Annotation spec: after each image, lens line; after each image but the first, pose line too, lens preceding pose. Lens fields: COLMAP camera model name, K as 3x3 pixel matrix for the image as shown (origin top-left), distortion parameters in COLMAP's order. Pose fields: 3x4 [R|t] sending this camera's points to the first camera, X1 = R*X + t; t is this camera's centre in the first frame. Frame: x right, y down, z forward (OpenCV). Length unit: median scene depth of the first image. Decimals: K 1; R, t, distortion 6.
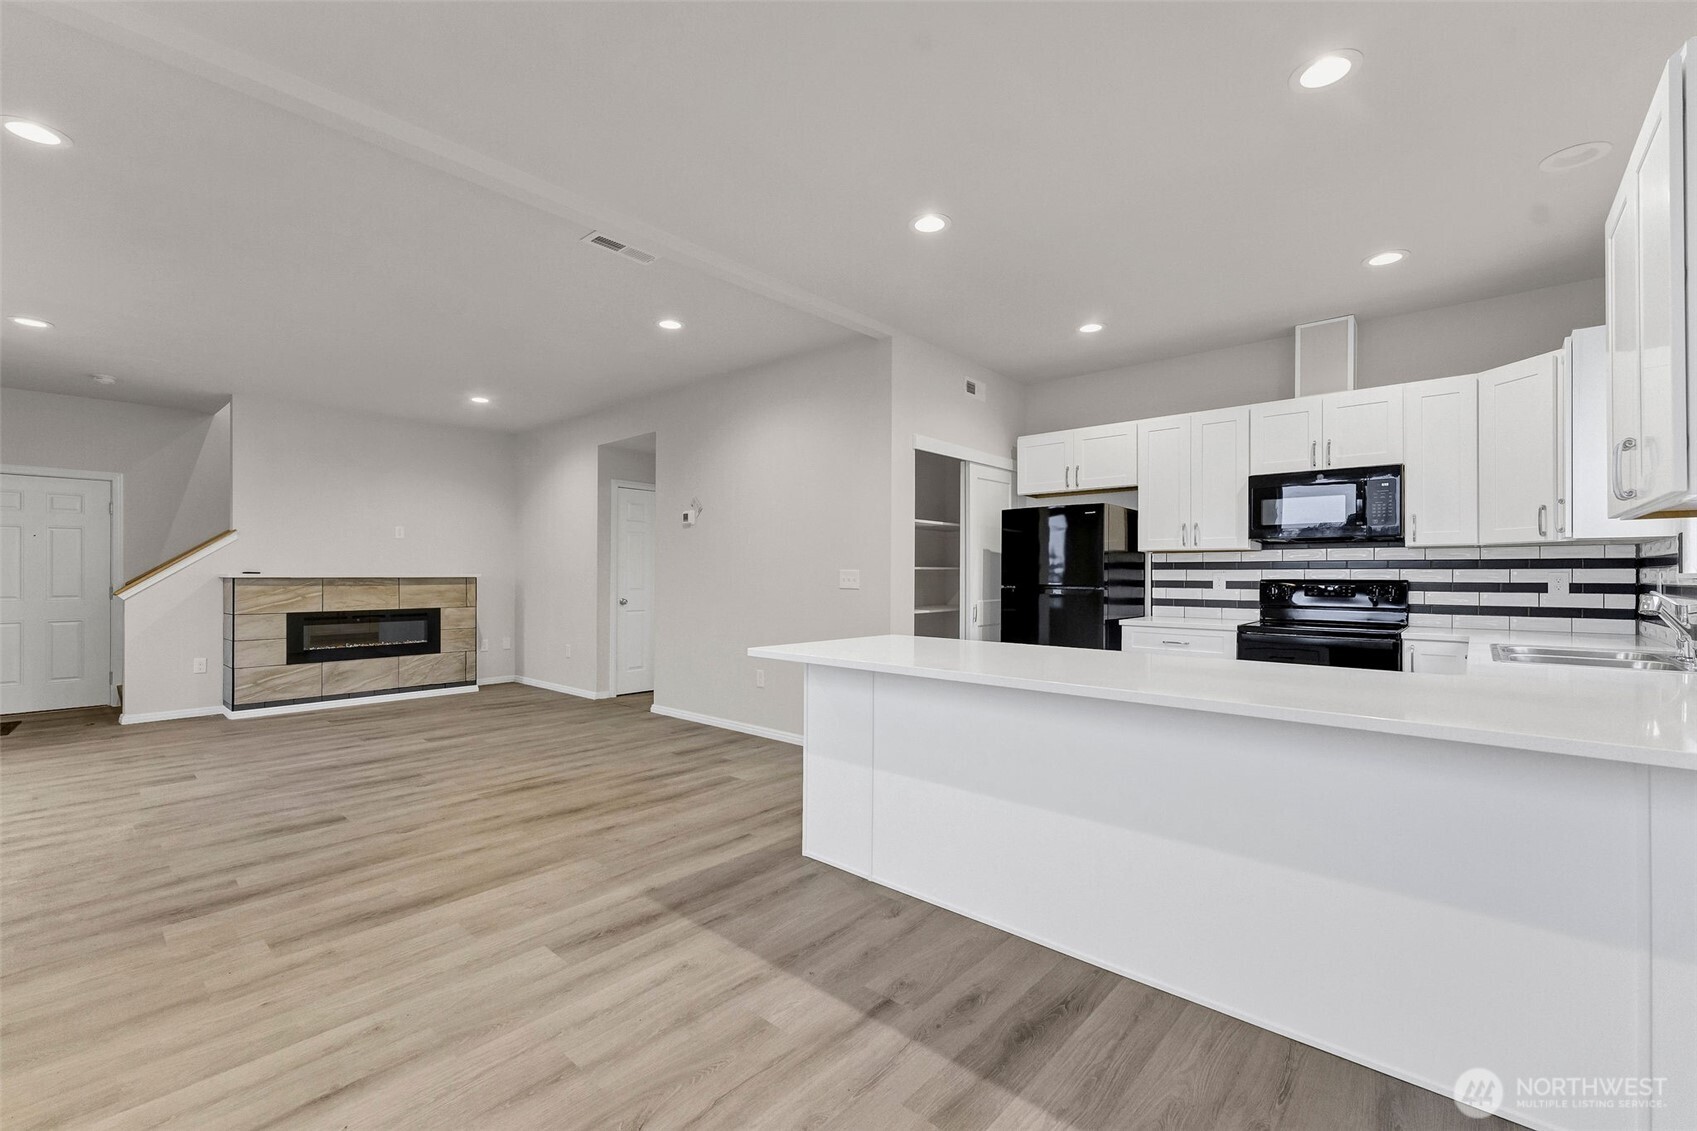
lens RADIAL K [[710.8, 0, 846.6], [0, 710.8, 565.5], [0, 0, 1]] dist [0.001994, -0.000141]
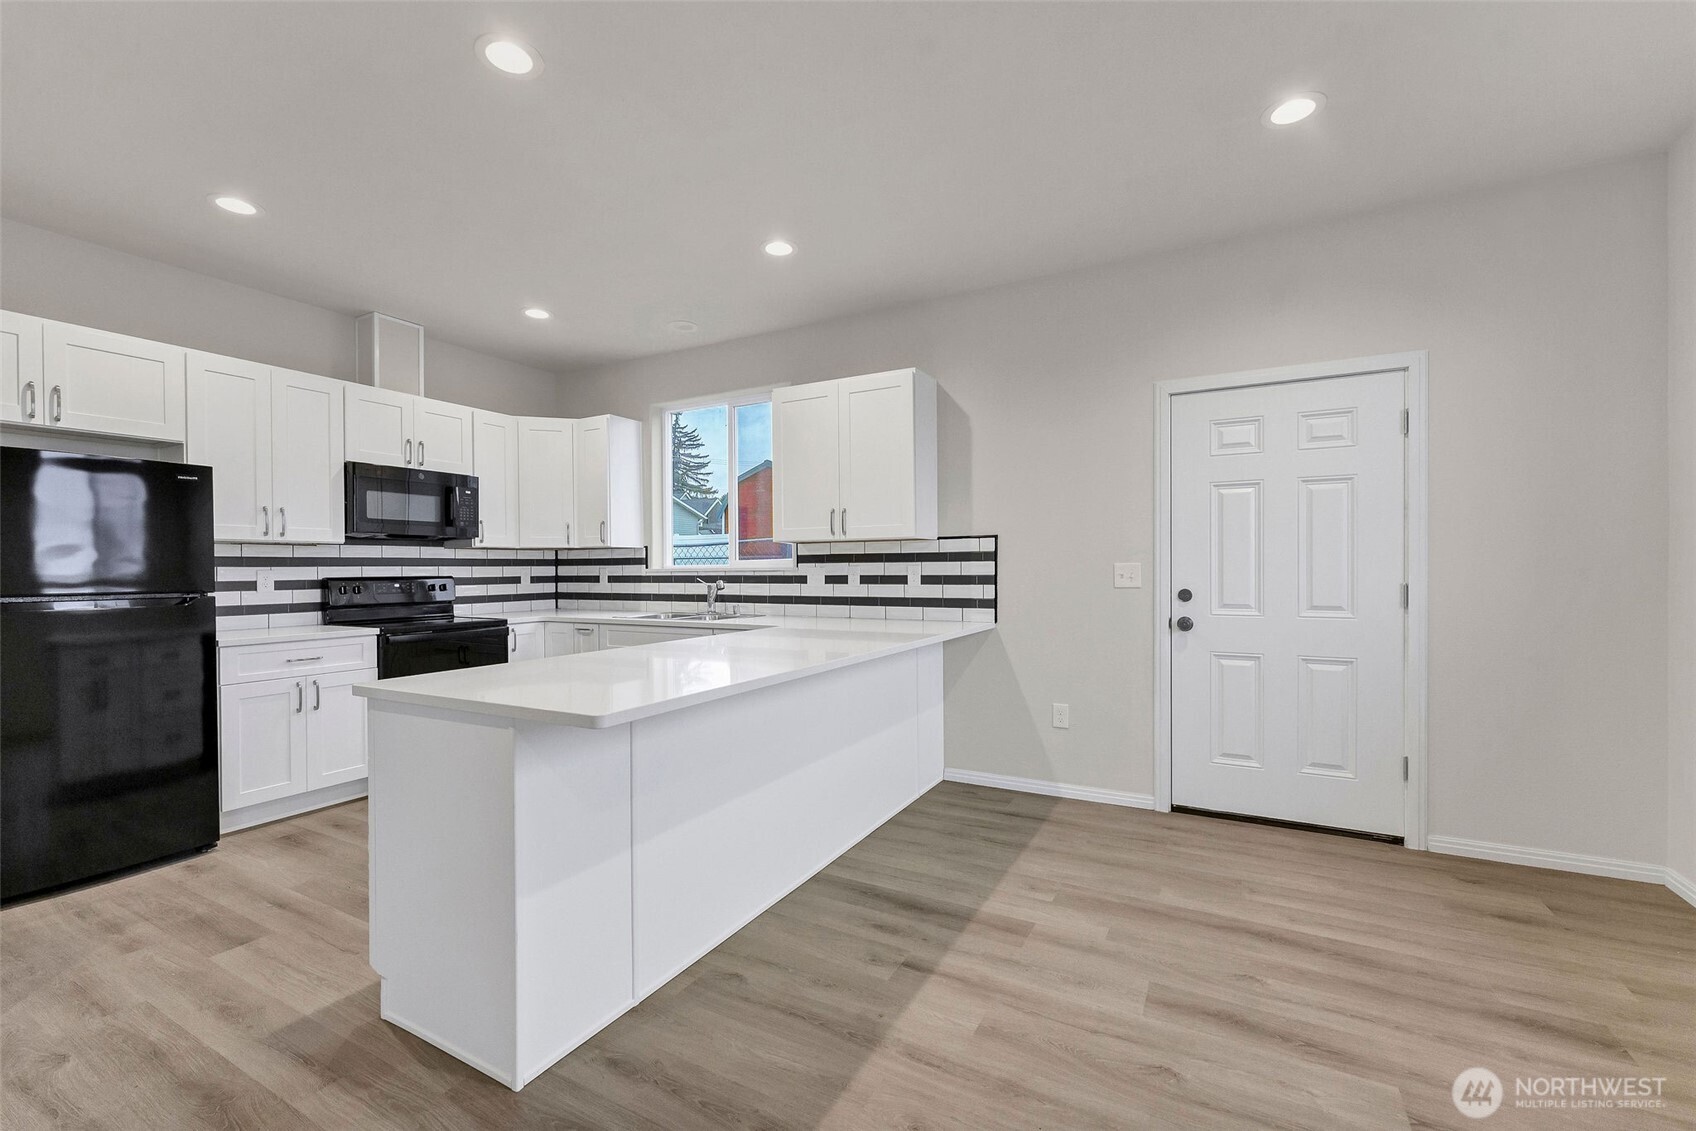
lens RADIAL K [[709.9, 0, 836.8], [0, 709.9, 569.9], [0, 0, 1]] dist [0.002656, -0.000296]
pose [[-0.212688, -0.002419, 0.977117, -0.507201], [-0.002984, 0.999994, 0.001826, 0.007538], [-0.977116, -0.002527, -0.212694, 0.696696]]
